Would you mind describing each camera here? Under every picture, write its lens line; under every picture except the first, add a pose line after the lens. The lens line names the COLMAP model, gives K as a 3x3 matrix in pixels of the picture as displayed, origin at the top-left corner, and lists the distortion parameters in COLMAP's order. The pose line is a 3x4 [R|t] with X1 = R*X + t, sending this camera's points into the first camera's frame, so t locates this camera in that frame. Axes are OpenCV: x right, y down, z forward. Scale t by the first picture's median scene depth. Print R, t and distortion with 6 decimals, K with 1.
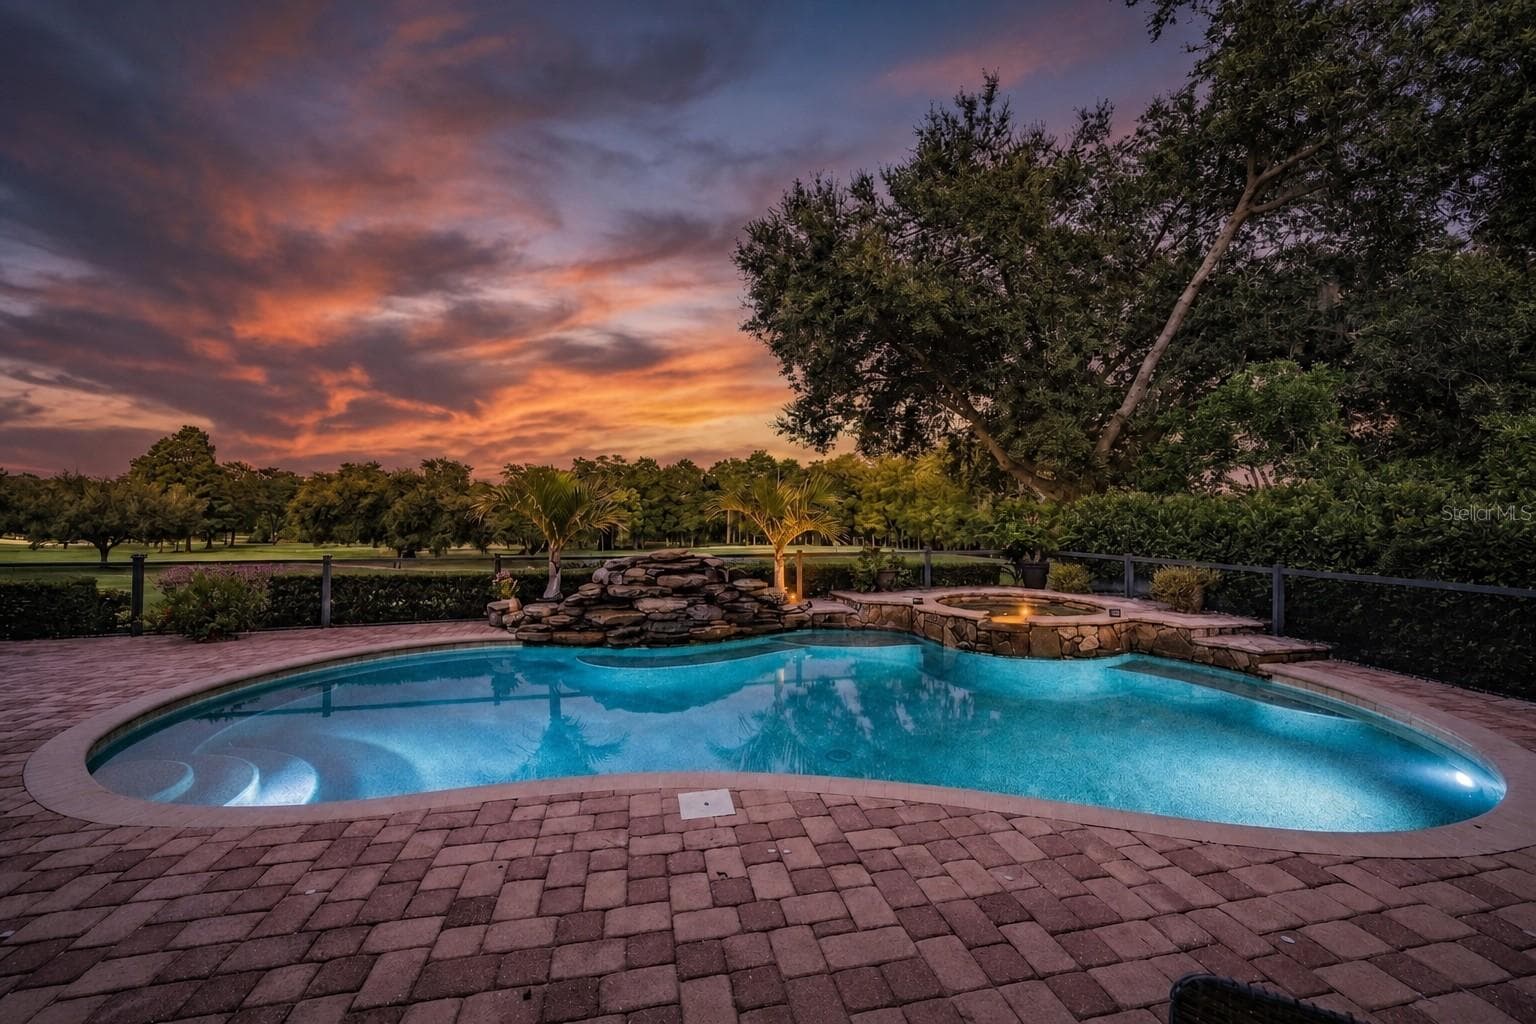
lens RADIAL K [[588.9, 0, 785.0], [0, 588.9, 516.3], [0, 0, 1]] dist [-0.000968, -0.000154]
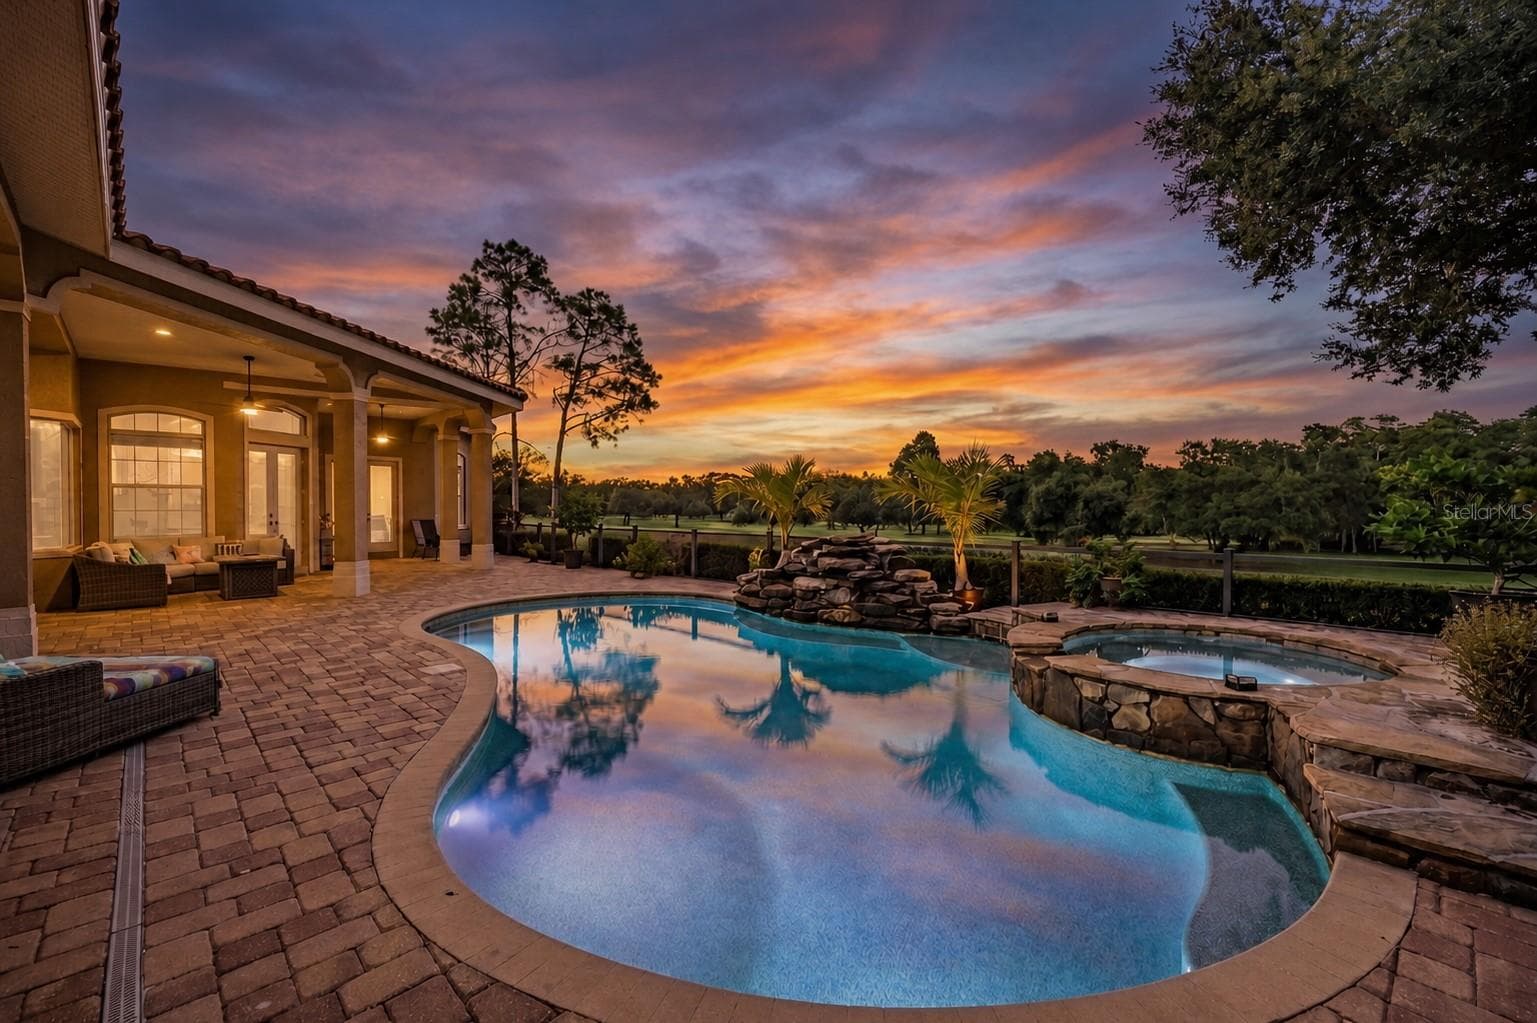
lens RADIAL K [[669.9, 0, 772.5], [0, 669.9, 505.4], [0, 0, 1]] dist [-0.001574, 0.000010]
pose [[0.502160, -0.004170, -0.864765, 0.297353], [0.003799, 0.999989, -0.002616, 0.005132], [0.864766, -0.001971, 0.502171, 0.129434]]
